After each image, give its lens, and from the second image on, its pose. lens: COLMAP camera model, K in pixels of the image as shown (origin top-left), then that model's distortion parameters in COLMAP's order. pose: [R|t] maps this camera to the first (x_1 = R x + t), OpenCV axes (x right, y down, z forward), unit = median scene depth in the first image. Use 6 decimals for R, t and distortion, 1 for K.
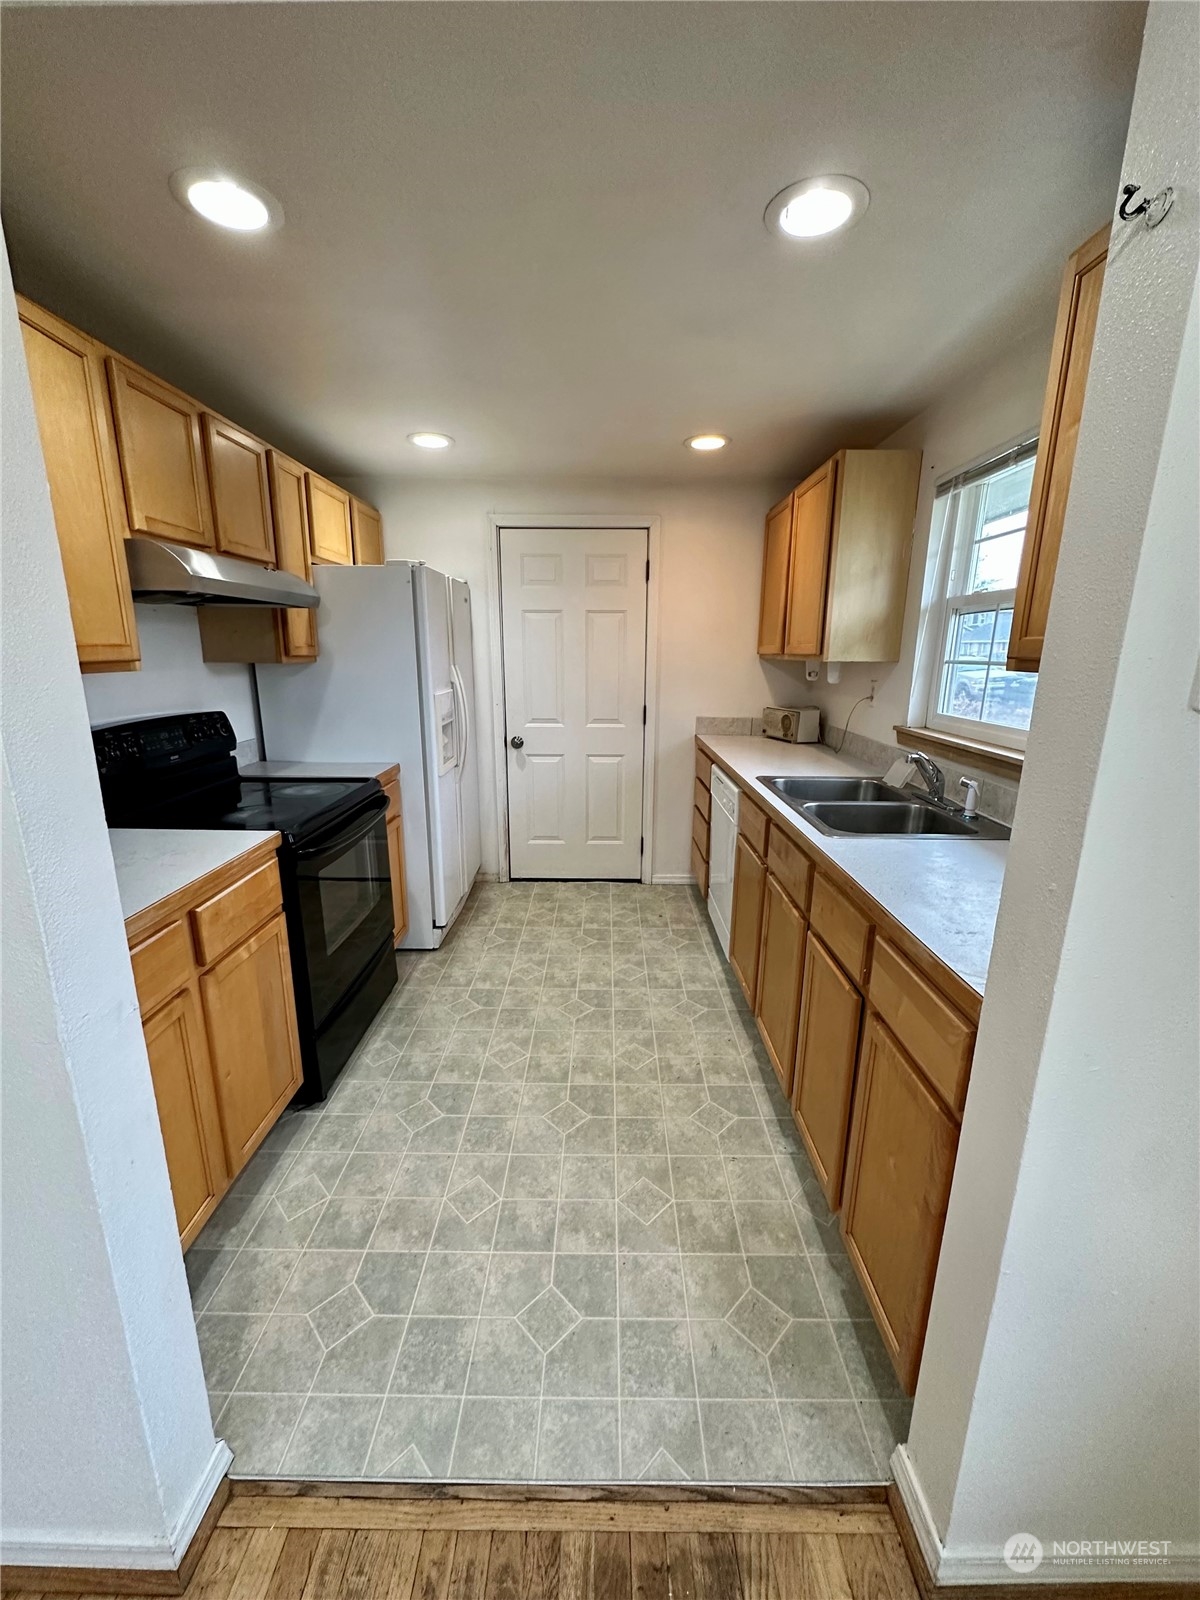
lens RADIAL K [[636.1, 0, 600.0], [0, 636.1, 800.0], [0, 0, 1]] dist [-0.003329, 0.000098]
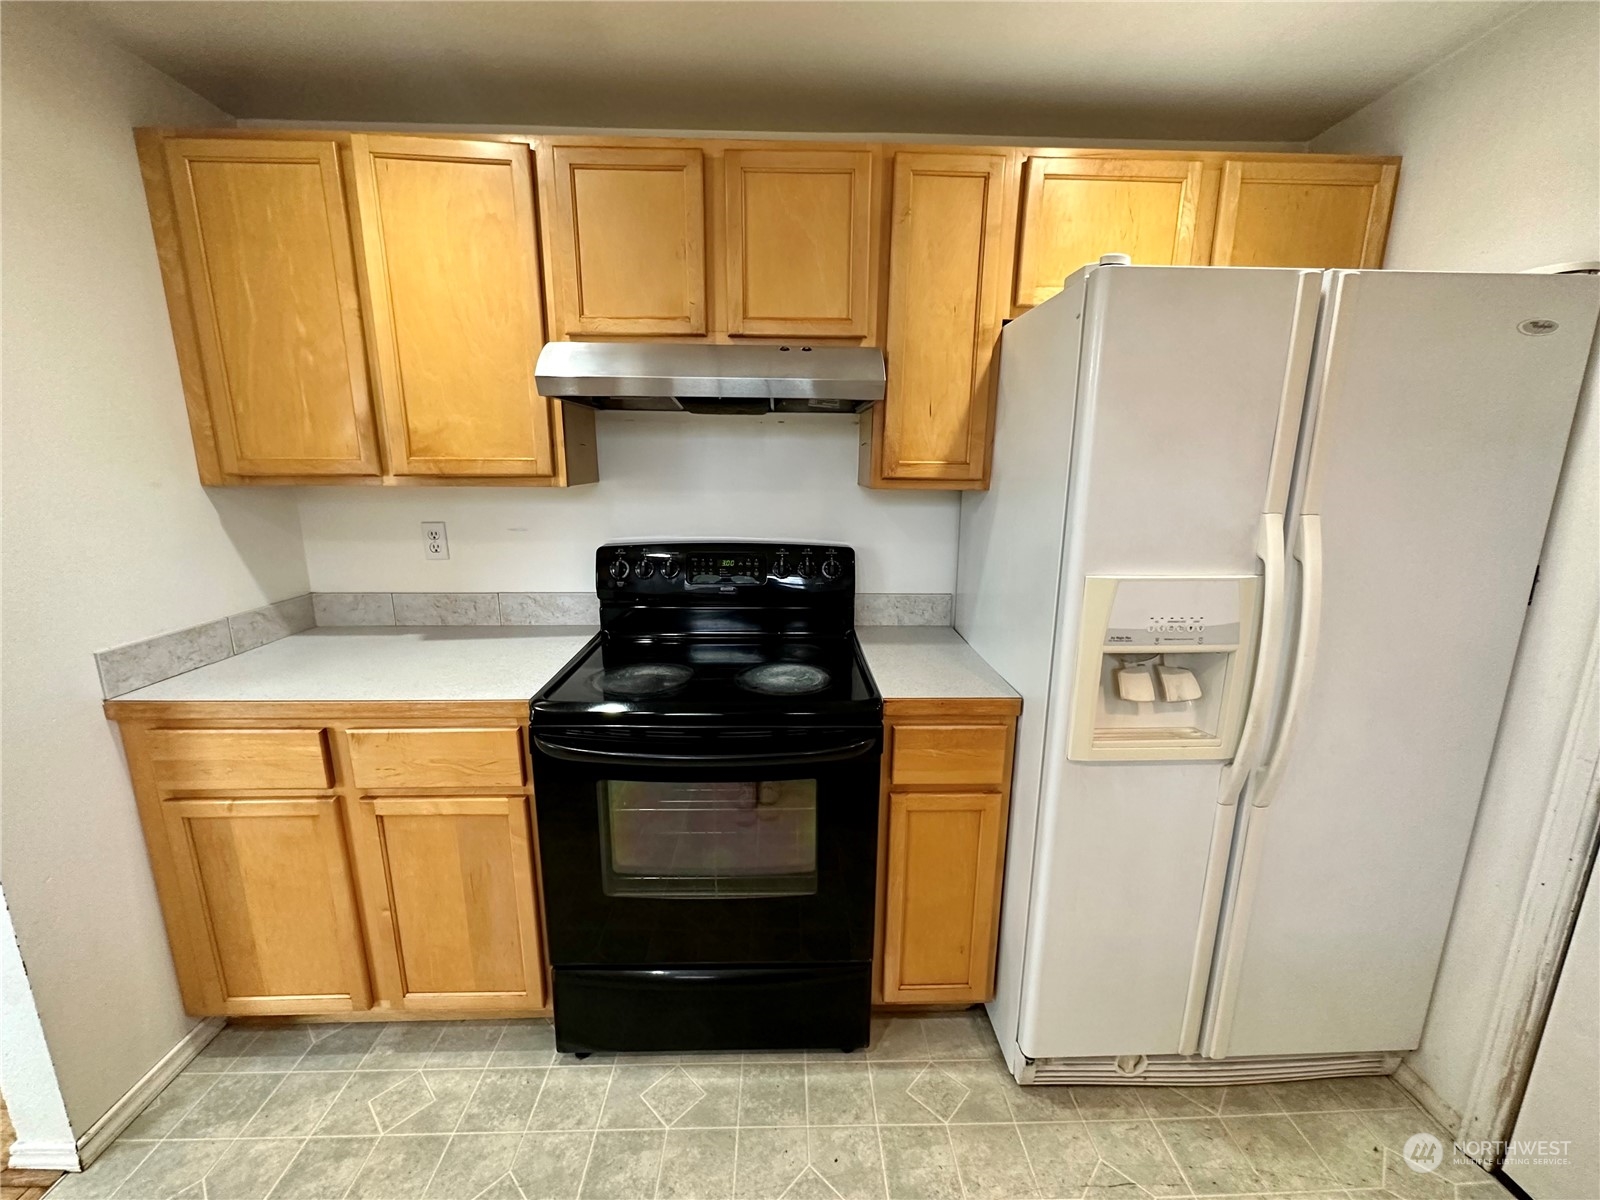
lens RADIAL K [[636.1, 0, 800.0], [0, 636.1, 600.0], [0, 0, 1]] dist [-0.003329, 0.000098]
pose [[0.034495, 0.197695, -0.979656, 0.166693], [-0.238183, 0.953621, 0.184054, -0.200083], [0.970608, 0.226988, 0.079983, 0.862384]]
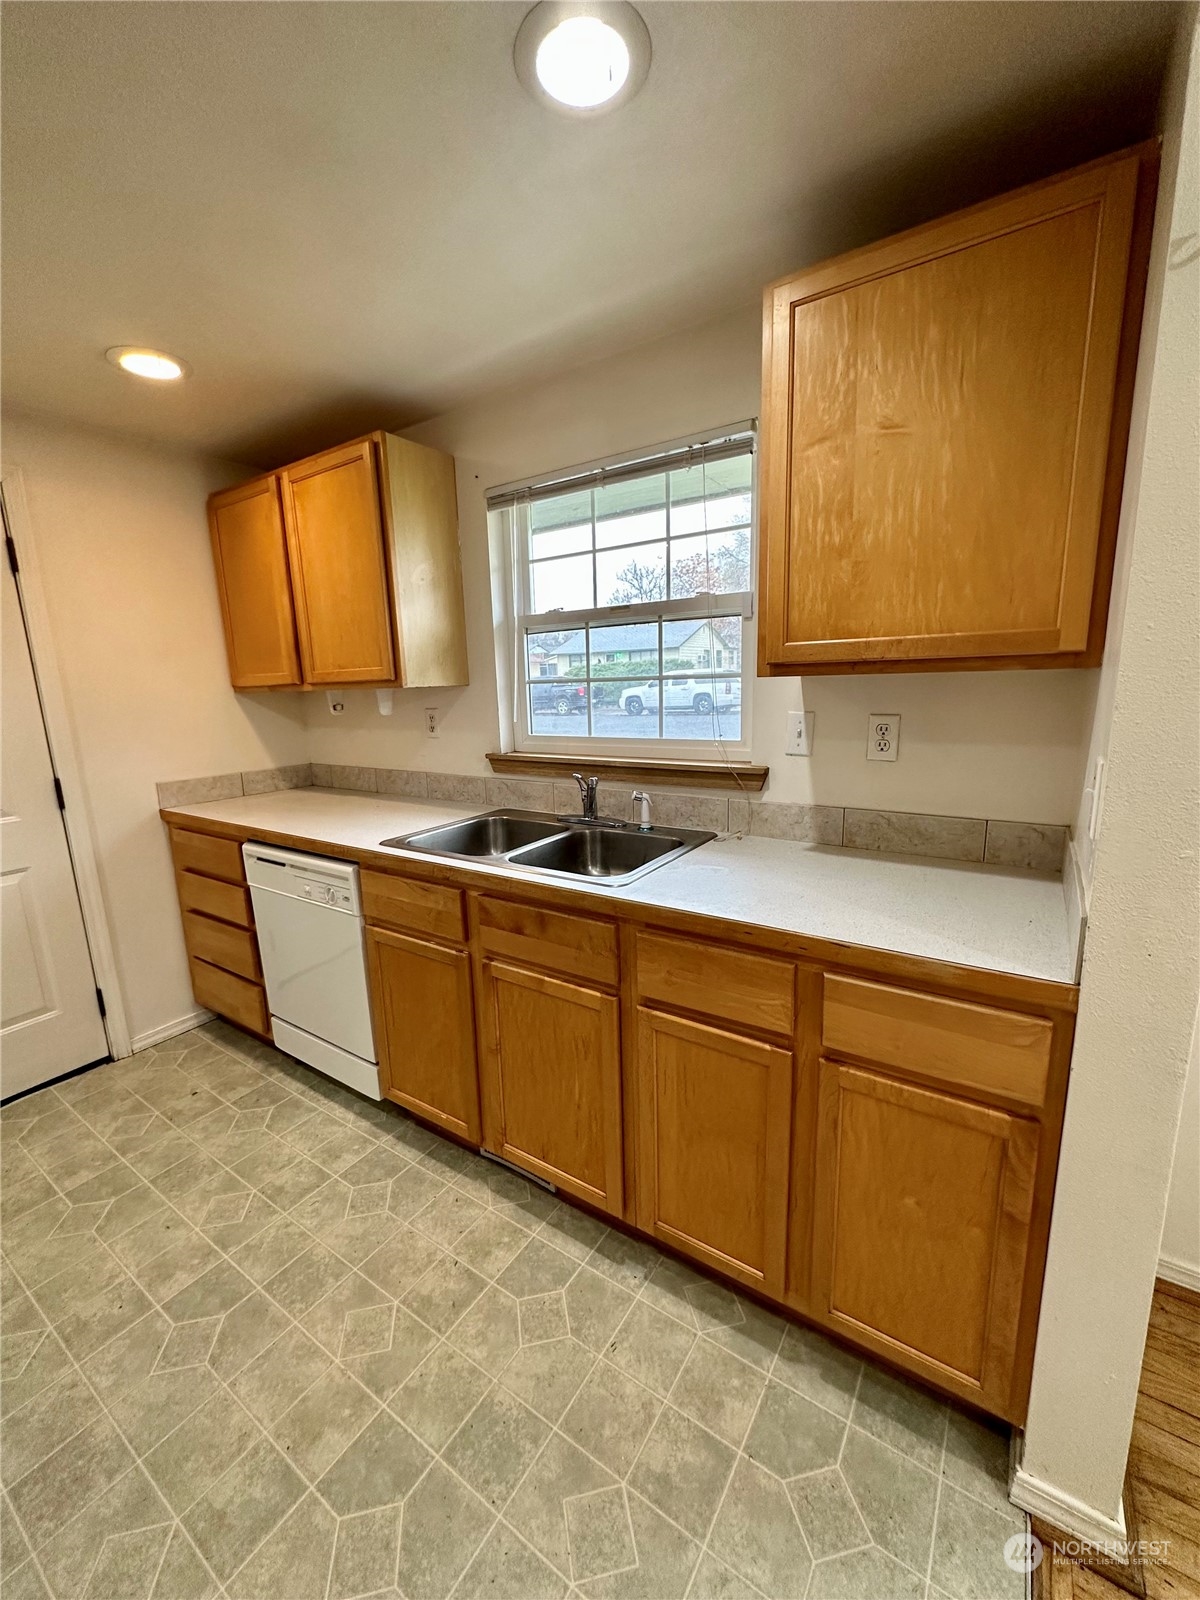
lens RADIAL K [[636.1, 0, 600.0], [0, 636.1, 800.0], [0, 0, 1]] dist [-0.003329, 0.000098]
pose [[0.549354, -0.180203, 0.815927, -0.202626], [0.225845, 0.972147, 0.062646, -0.072178], [-0.804490, 0.149858, 0.574750, 0.349894]]
